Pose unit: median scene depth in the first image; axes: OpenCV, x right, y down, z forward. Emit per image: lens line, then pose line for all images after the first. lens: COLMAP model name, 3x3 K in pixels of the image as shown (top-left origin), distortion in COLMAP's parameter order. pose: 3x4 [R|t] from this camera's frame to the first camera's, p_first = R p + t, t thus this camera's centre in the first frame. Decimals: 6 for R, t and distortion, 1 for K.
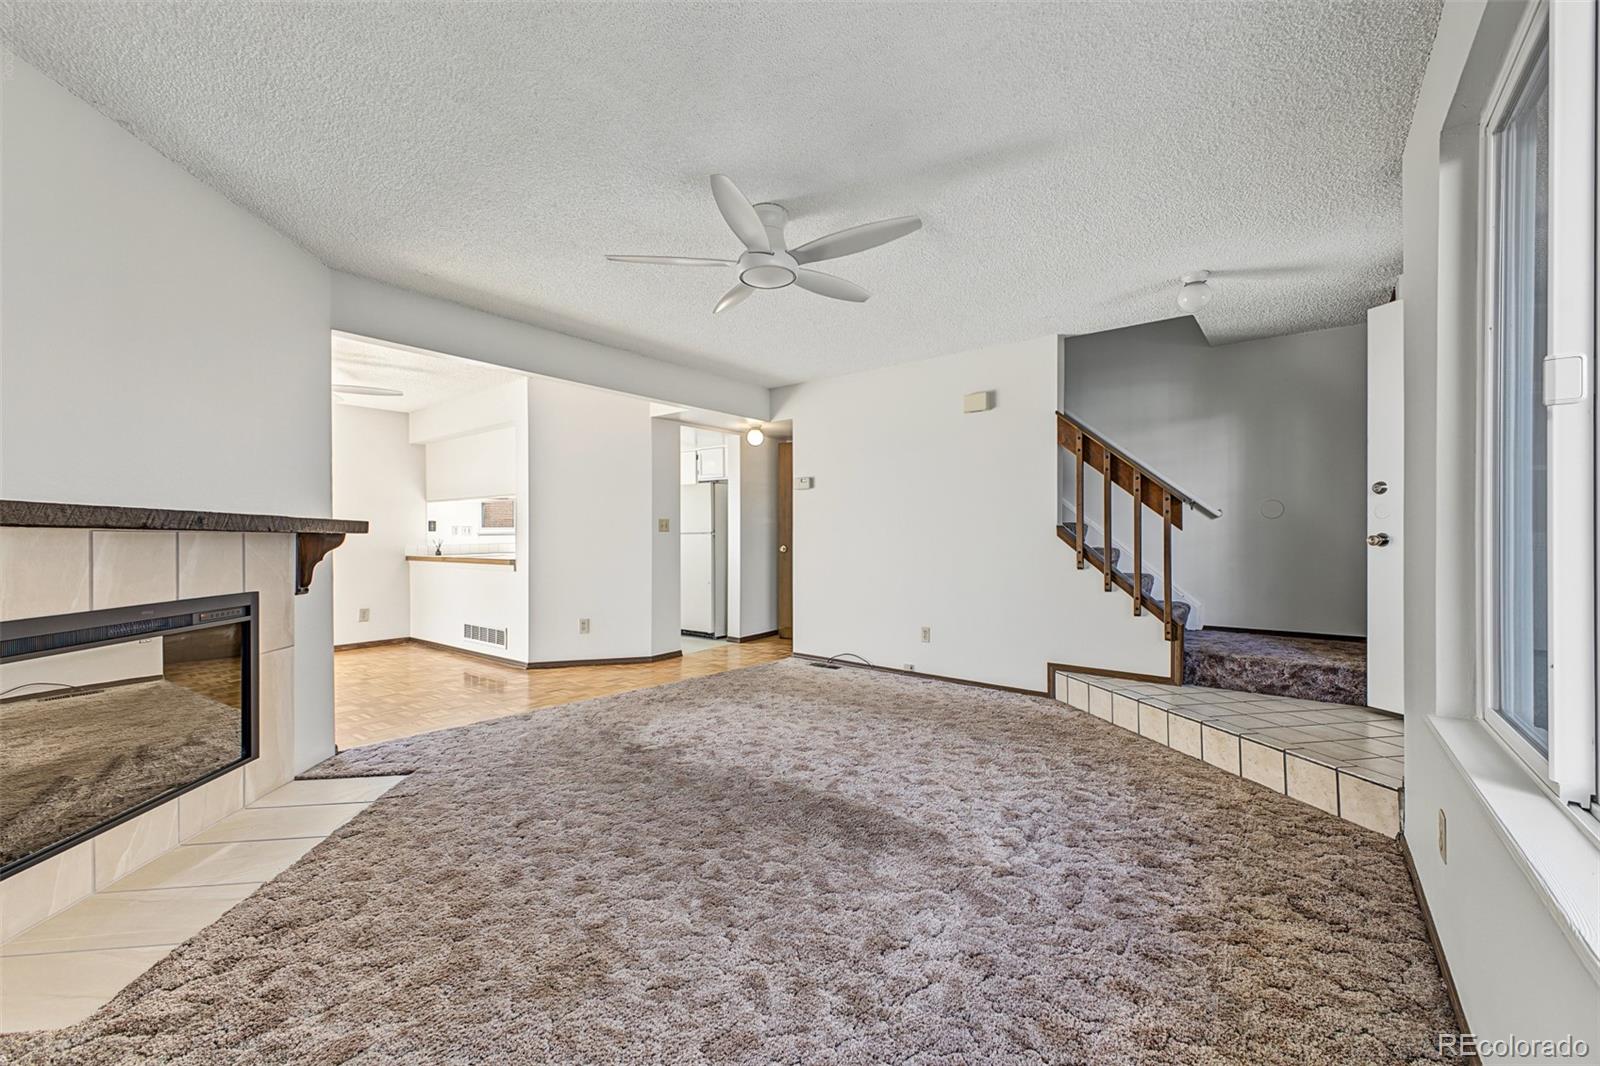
lens RADIAL K [[635.8, 0, 801.1], [0, 635.8, 524.3], [0, 0, 1]] dist [0.020559, -0.007098]
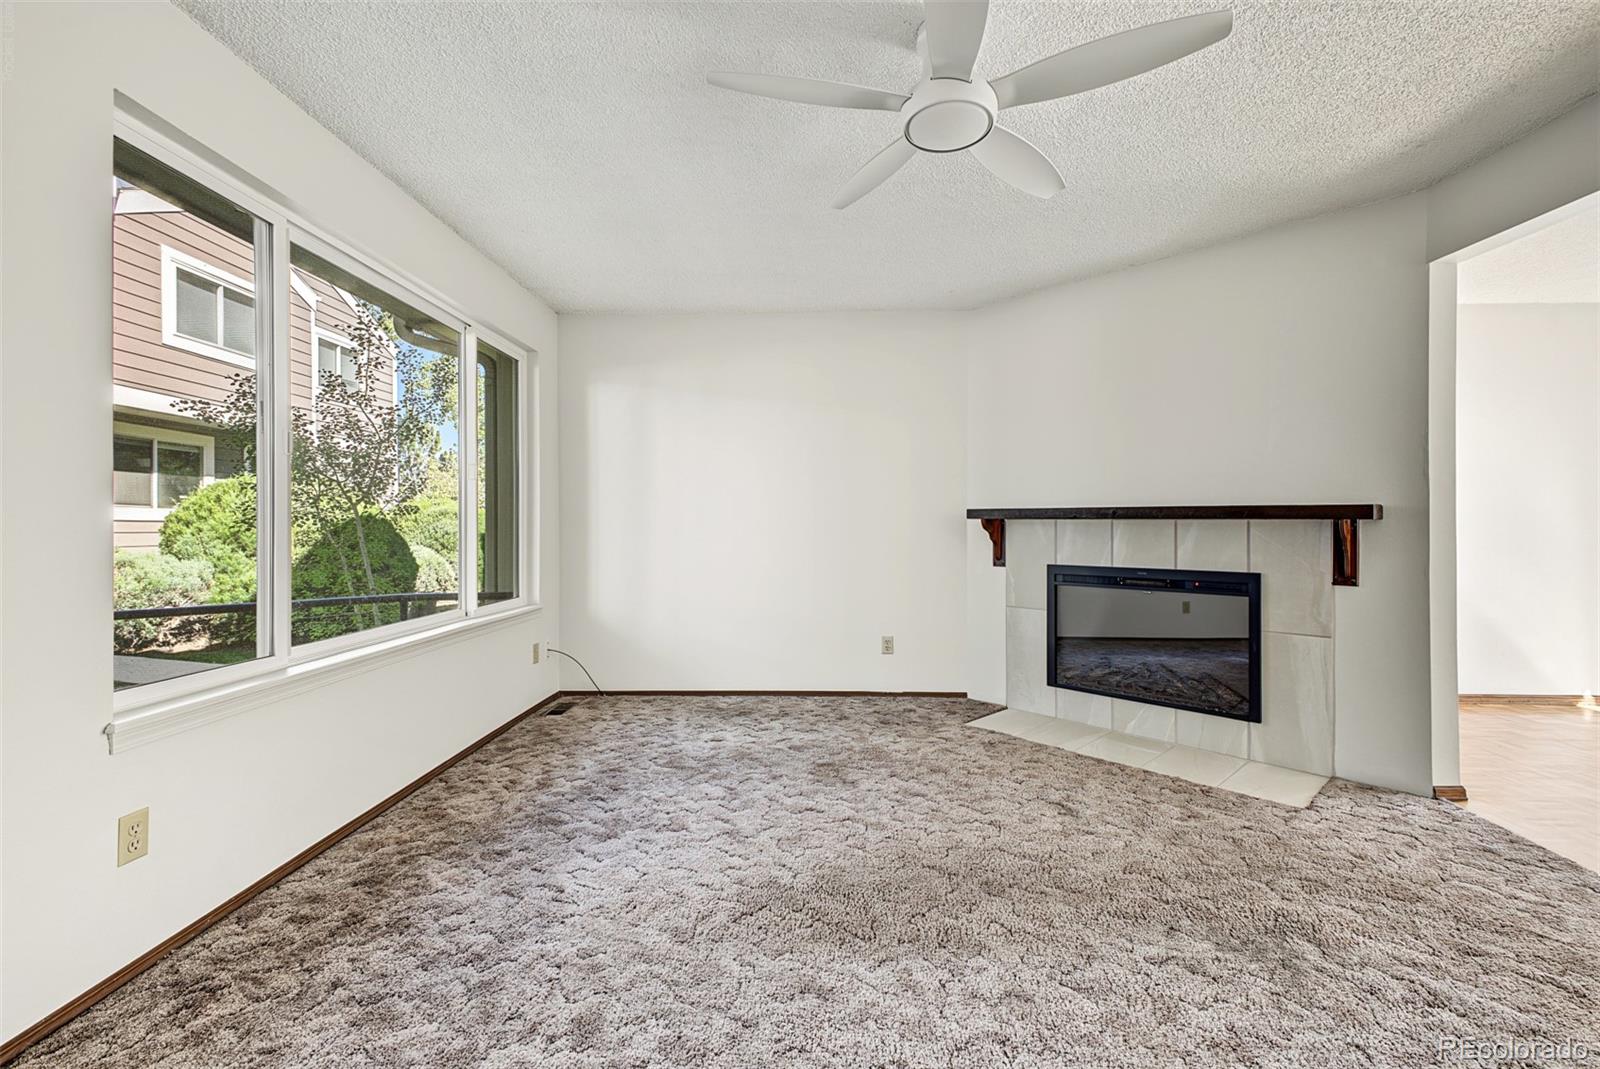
lens RADIAL K [[678.2, 0, 800.0], [0, 678.2, 534.5], [0, 0, 1]] dist [0.010765, -0.000045]
pose [[-0.801190, 0.008362, -0.598352, 0.399872], [0.011346, 0.999935, -0.001218, 0.025502], [0.598303, -0.007764, -0.801232, 1.209308]]
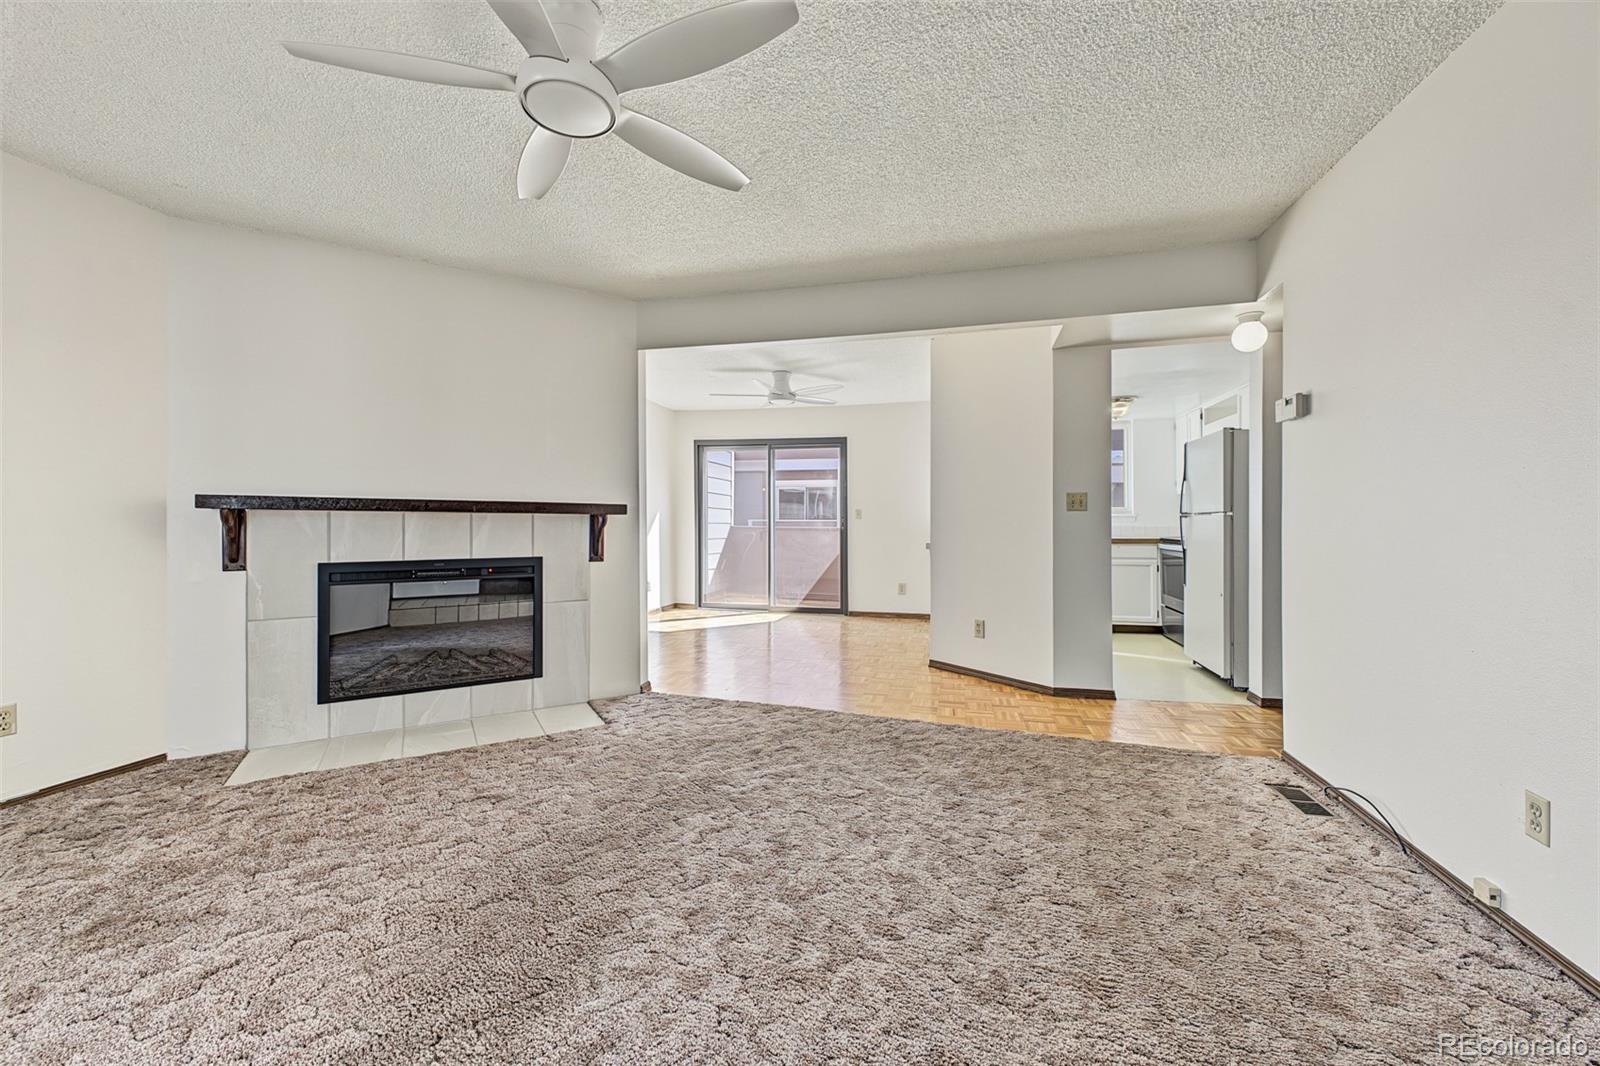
lens RADIAL K [[635.8, 0, 801.1], [0, 635.8, 524.3], [0, 0, 1]] dist [0.020559, -0.007098]
pose [[0.405399, 0.008693, -0.914098, 0.517271], [0.014034, 0.999778, 0.015732, 0.018075], [0.914032, -0.019206, 0.405187, 0.787434]]
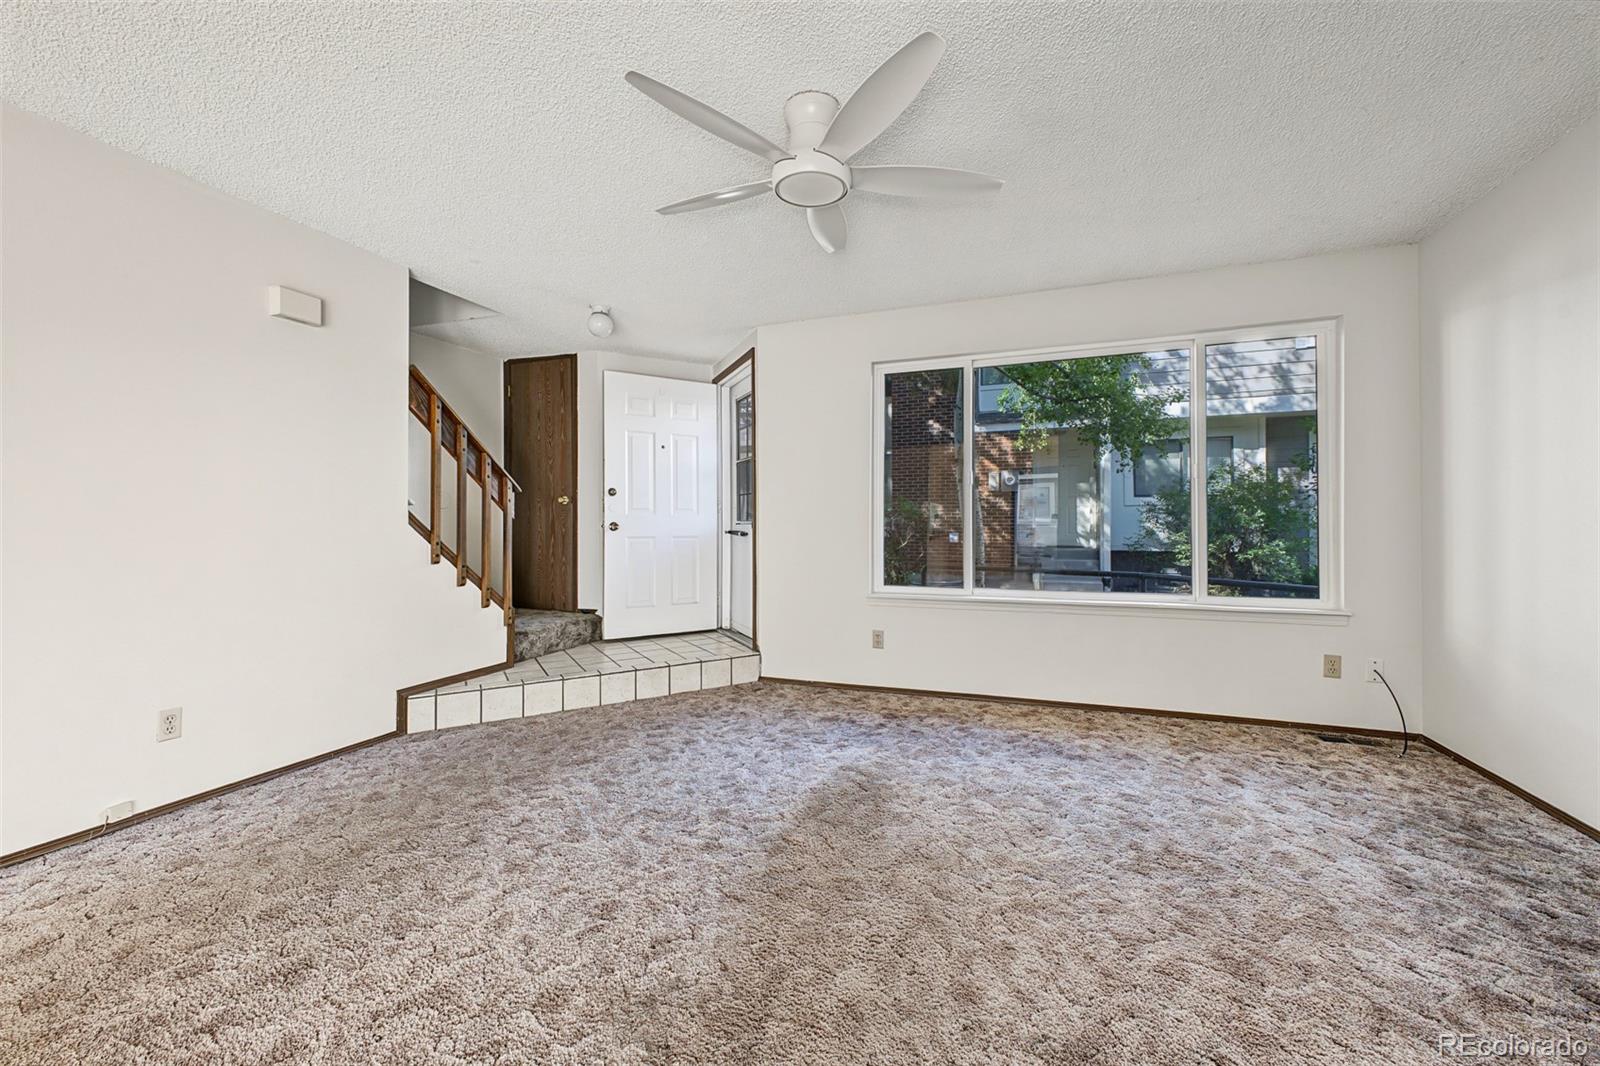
lens RADIAL K [[635.8, 0, 801.1], [0, 635.8, 524.3], [0, 0, 1]] dist [0.020559, -0.007098]
pose [[-0.306979, 0.006898, 0.951691, -0.642564], [-0.007251, 0.999928, -0.009587, 0.030140], [-0.951689, -0.009843, -0.306907, 1.030760]]
